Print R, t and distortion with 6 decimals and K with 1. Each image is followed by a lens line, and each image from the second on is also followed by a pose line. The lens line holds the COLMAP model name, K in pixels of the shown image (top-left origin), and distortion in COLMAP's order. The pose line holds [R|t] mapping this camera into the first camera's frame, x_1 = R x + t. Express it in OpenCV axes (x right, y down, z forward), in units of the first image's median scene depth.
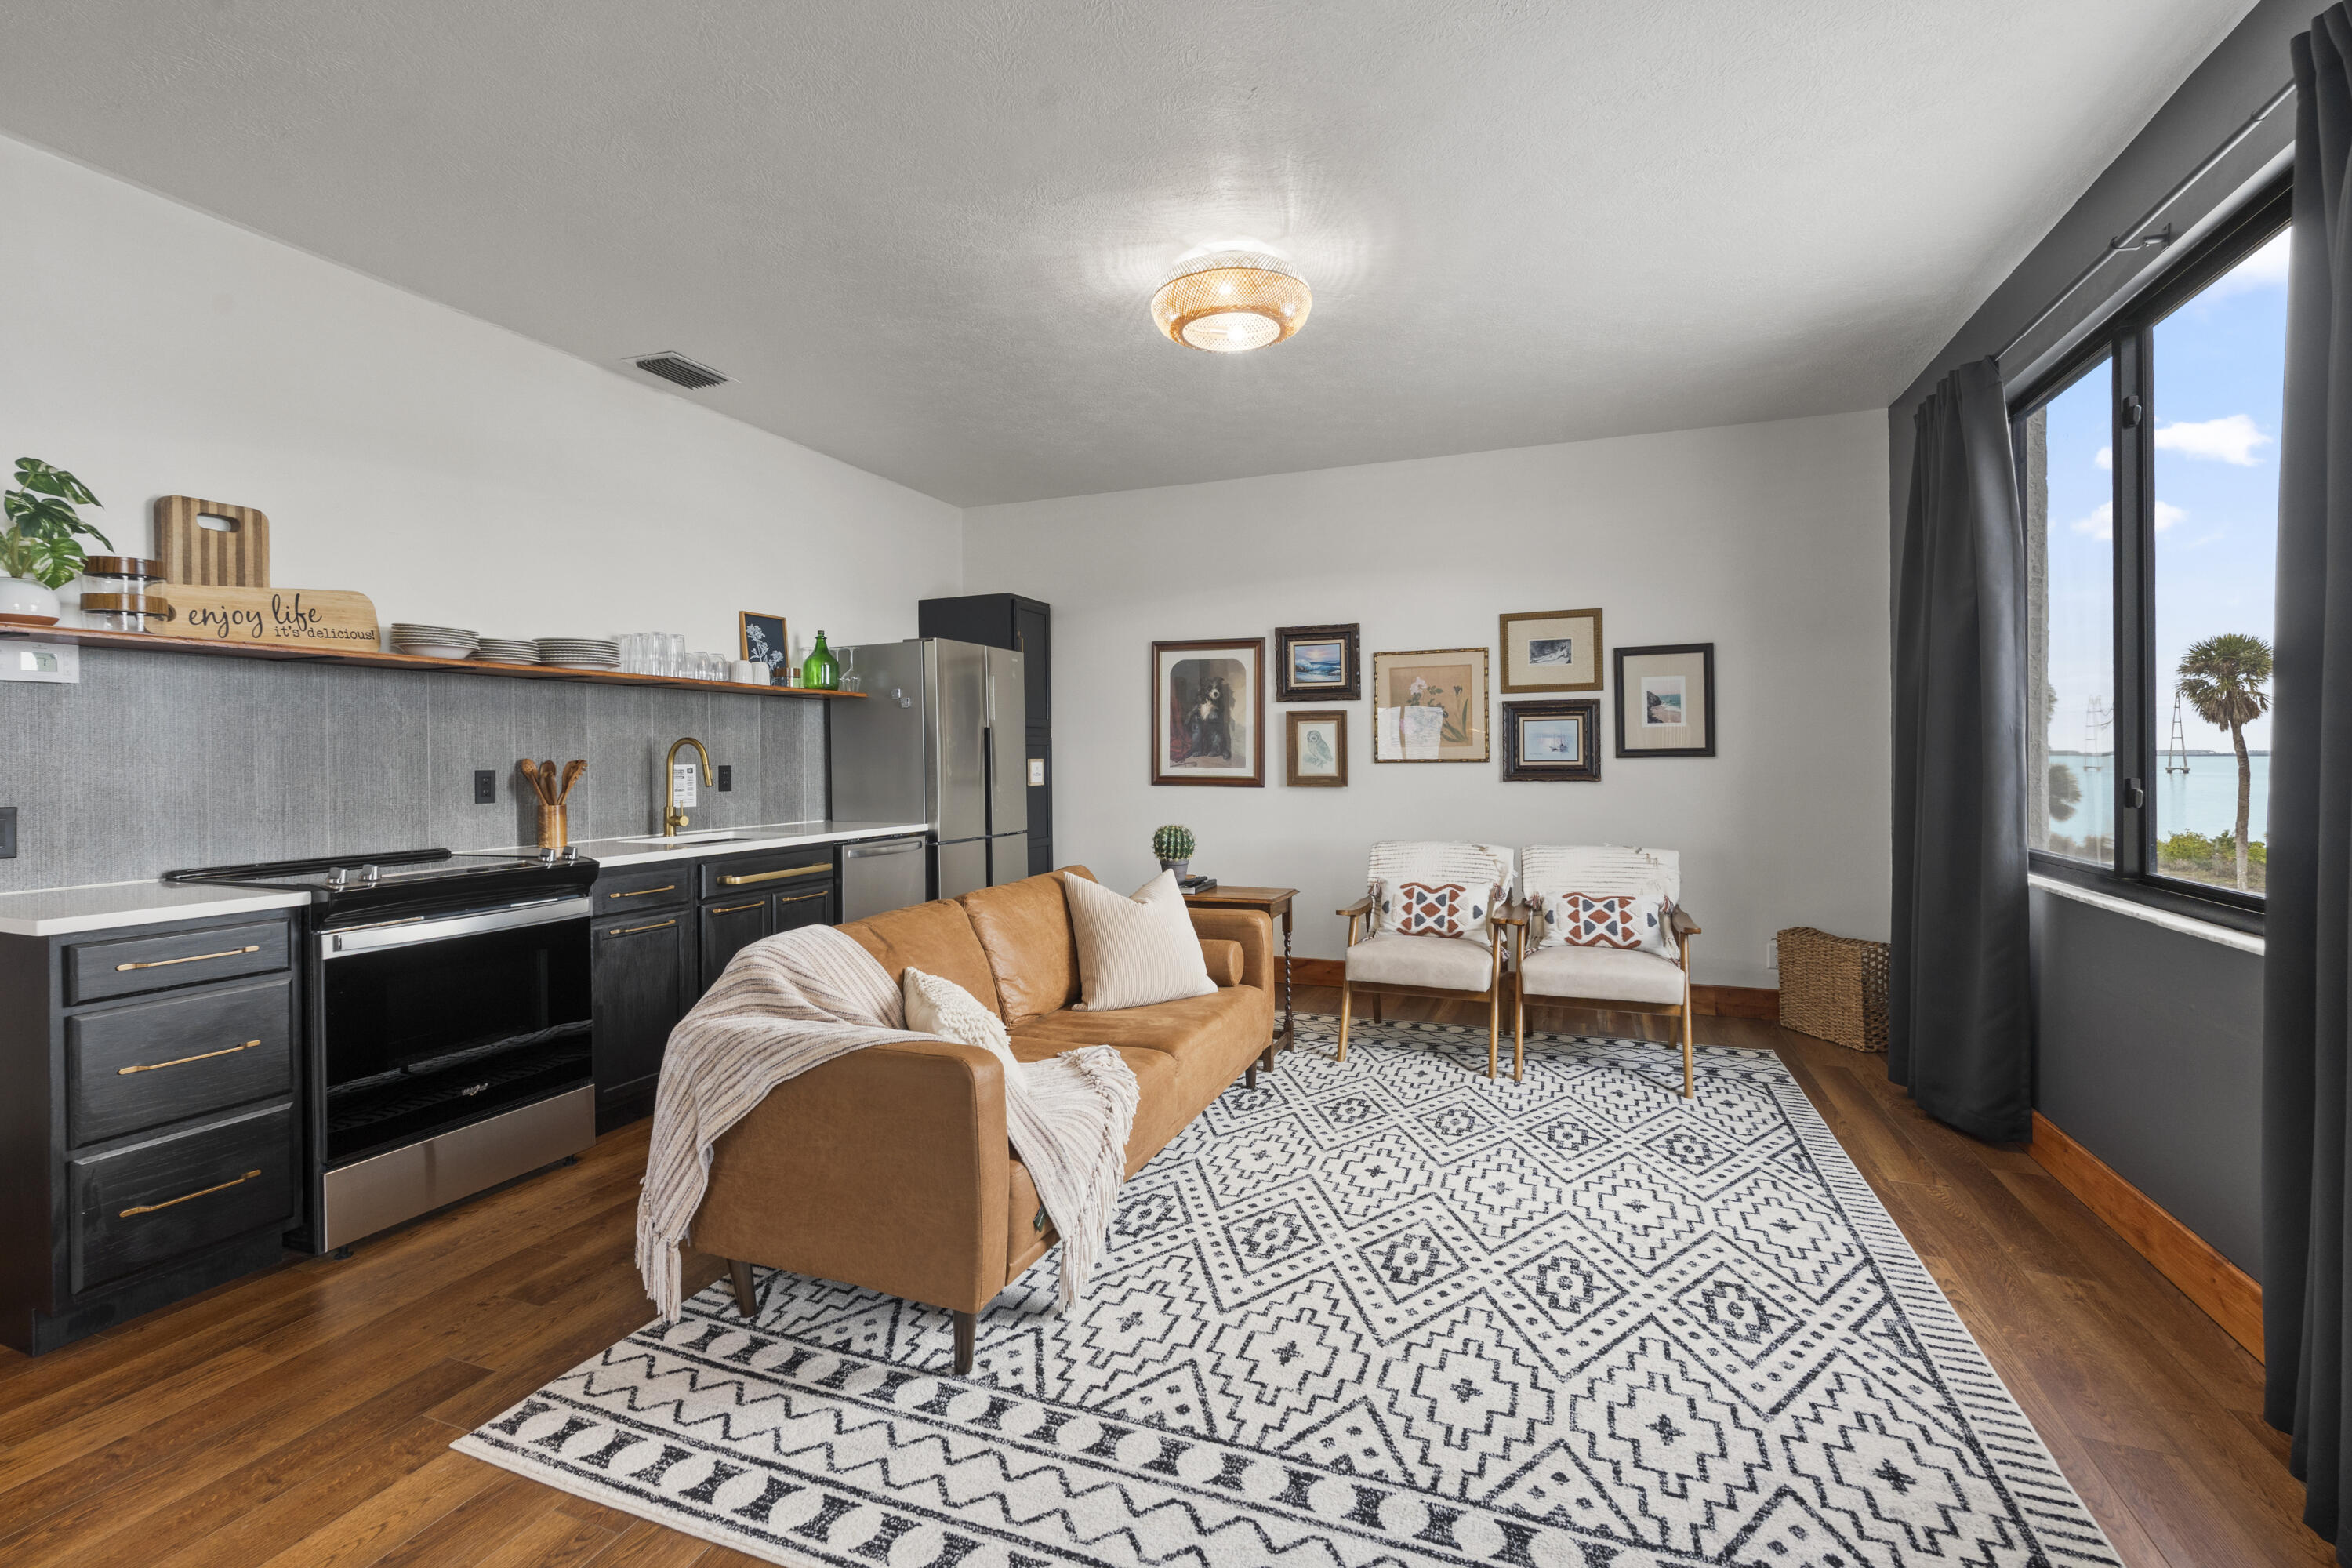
lens RADIAL K [[1060.0, 0, 1171.3], [0, 1060.0, 752.4], [0, 0, 1]] dist [-0.000486, -0.000075]
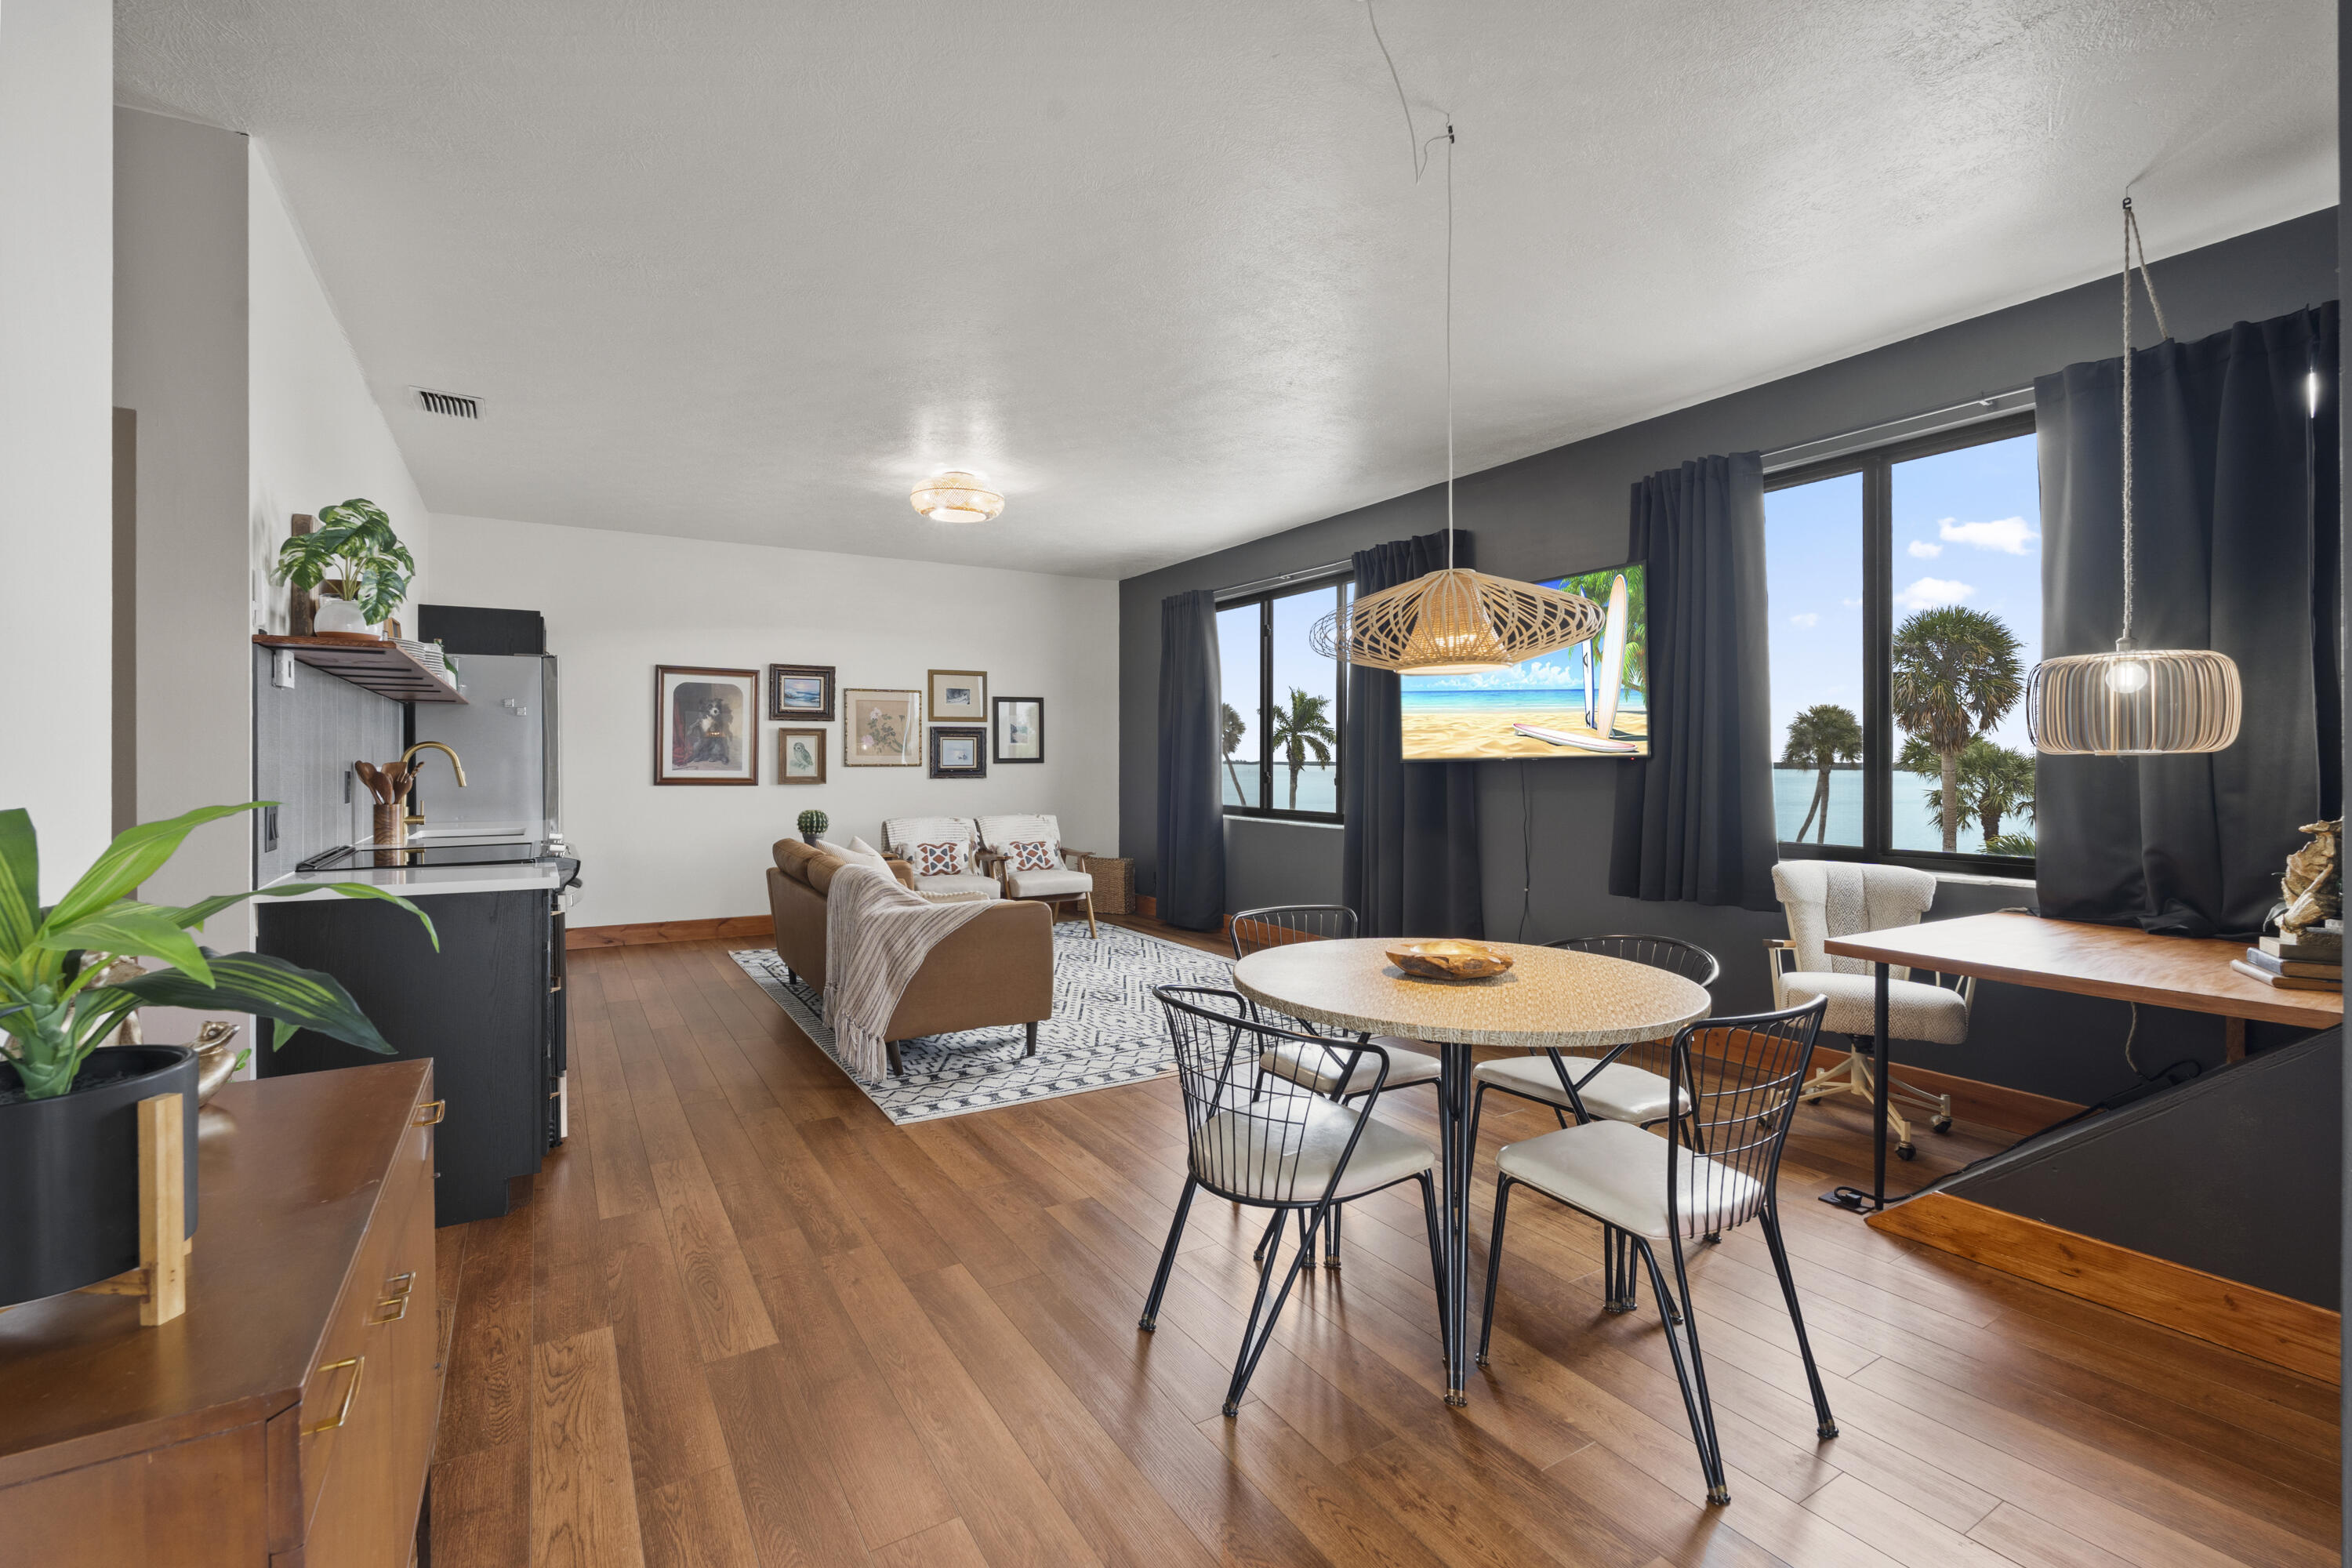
lens RADIAL K [[1032.0, 0, 1164.7], [0, 1032.0, 781.2], [0, 0, 1]] dist [-0.000499, 0.000019]
pose [[0.609265, -0.010500, 0.792897, -0.701566], [-0.006444, 0.999814, 0.018191, 0.001671], [-0.792941, -0.016192, 0.609084, -0.188042]]
